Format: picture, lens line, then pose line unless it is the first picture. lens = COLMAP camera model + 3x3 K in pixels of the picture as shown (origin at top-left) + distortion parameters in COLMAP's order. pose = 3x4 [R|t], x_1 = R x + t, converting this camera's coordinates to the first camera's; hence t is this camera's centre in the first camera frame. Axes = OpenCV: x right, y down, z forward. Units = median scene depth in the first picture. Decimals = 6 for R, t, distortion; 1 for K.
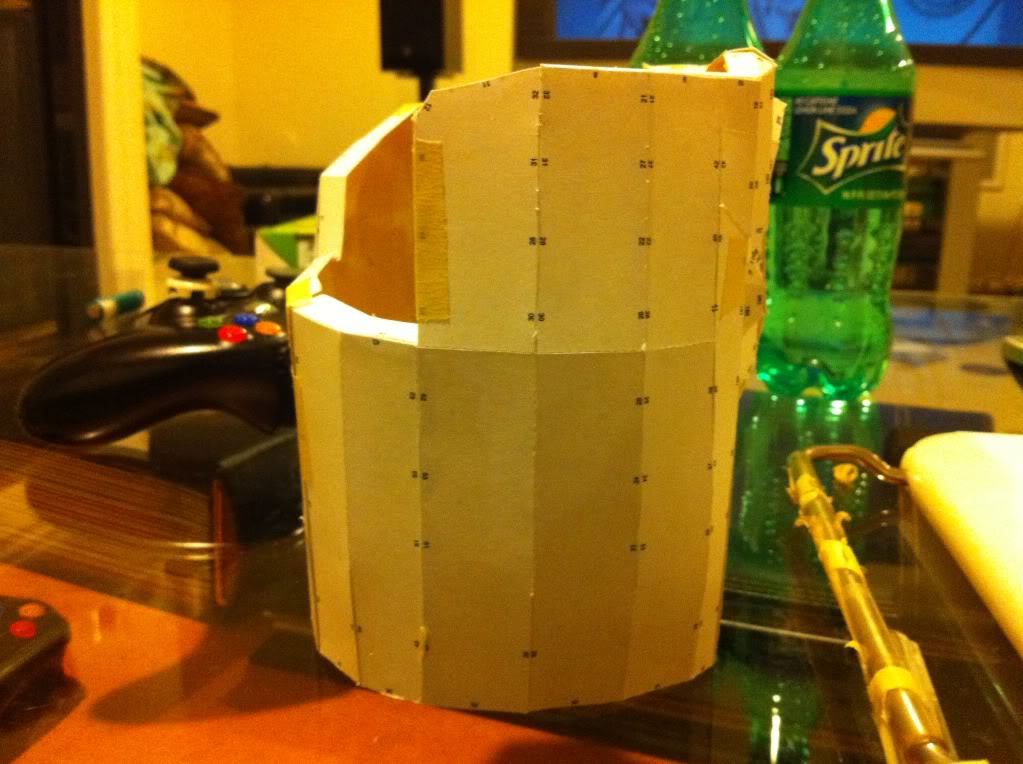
lens RADIAL K [[978.0, 0, 513.9], [0, 978.0, 376.4], [0, 0, 1]] dist [-0.071352, -0.006663]
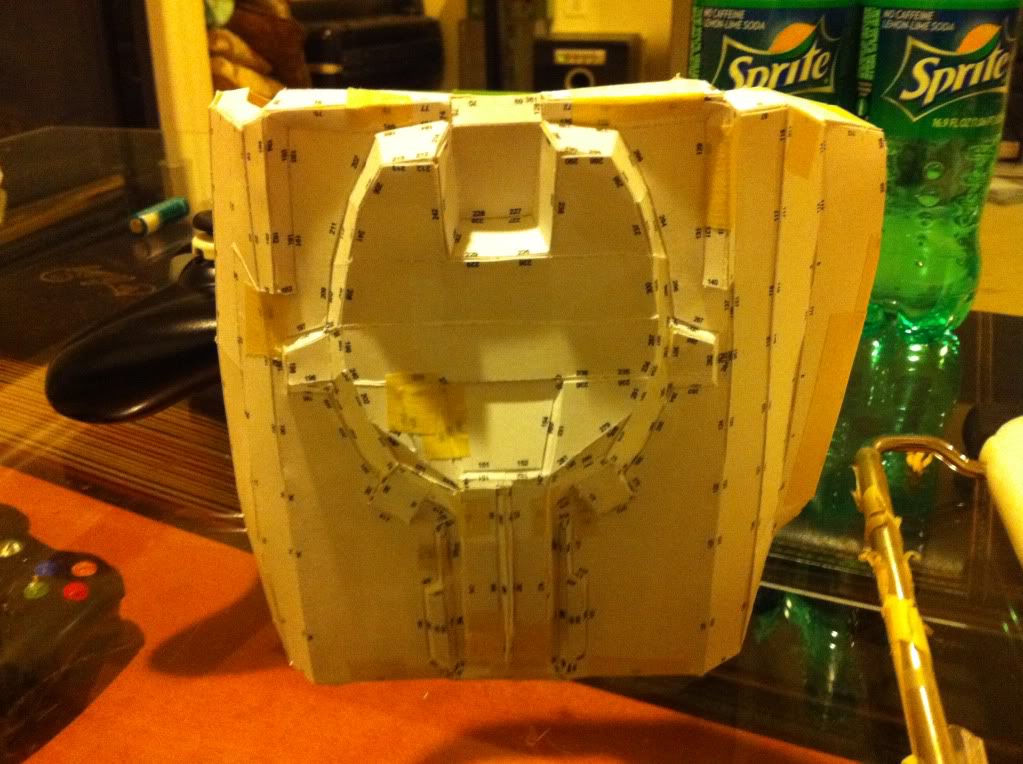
lens RADIAL K [[981.9, 0, 511.5], [0, 981.9, 382.0], [0, 0, 1]] dist [-0.076795, 0.005848]
pose [[0.997351, 0.001257, -0.072725, 0.016543], [0.010963, 0.985831, 0.167385, -0.105477], [0.071905, -0.167739, 0.983206, 0.058038]]
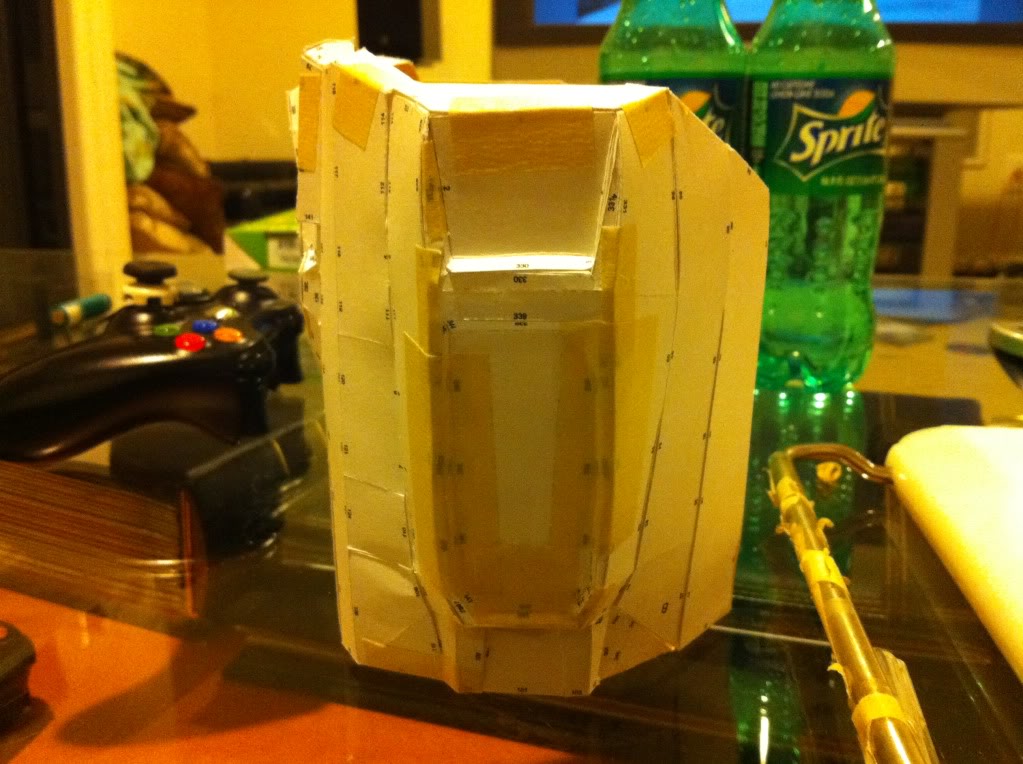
lens RADIAL K [[981.9, 0, 511.5], [0, 981.9, 382.0], [0, 0, 1]] dist [-0.076795, 0.005848]
pose [[0.999639, -0.024537, 0.010975, 0.014087], [0.024353, 0.999565, 0.016650, -0.010657], [-0.011379, -0.016377, 0.999801, 0.028349]]
